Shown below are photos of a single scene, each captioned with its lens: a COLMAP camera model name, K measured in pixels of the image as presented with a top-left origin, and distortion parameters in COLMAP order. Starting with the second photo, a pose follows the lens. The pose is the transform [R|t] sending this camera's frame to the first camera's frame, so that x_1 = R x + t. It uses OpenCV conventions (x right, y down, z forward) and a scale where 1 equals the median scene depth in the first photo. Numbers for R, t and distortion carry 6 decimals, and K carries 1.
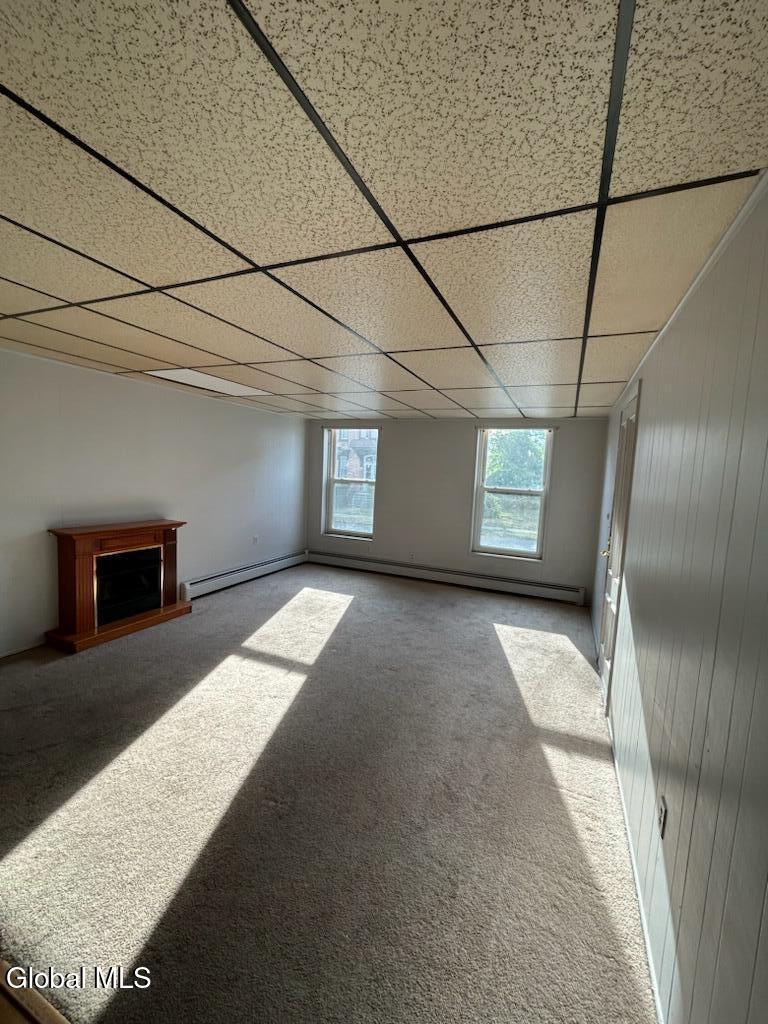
lens RADIAL K [[420.0, 0, 383.8], [0, 420.0, 510.2], [0, 0, 1]] dist [-0.000719, 0.000476]
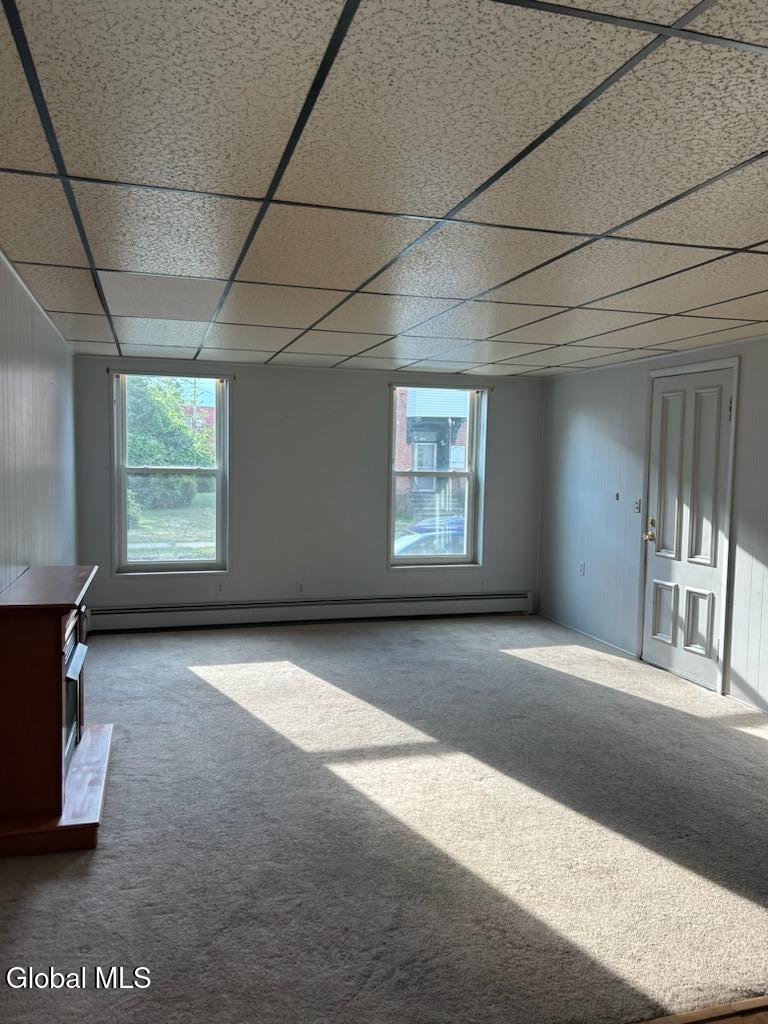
lens RADIAL K [[775.2, 0, 377.5], [0, 775.2, 513.6], [0, 0, 1]] dist [0.038367, -0.029773]
pose [[0.768114, -0.081918, 0.635051, -0.692155], [0.080490, 0.996268, 0.031157, -0.031021], [-0.635234, 0.027183, 0.771841, 0.052625]]
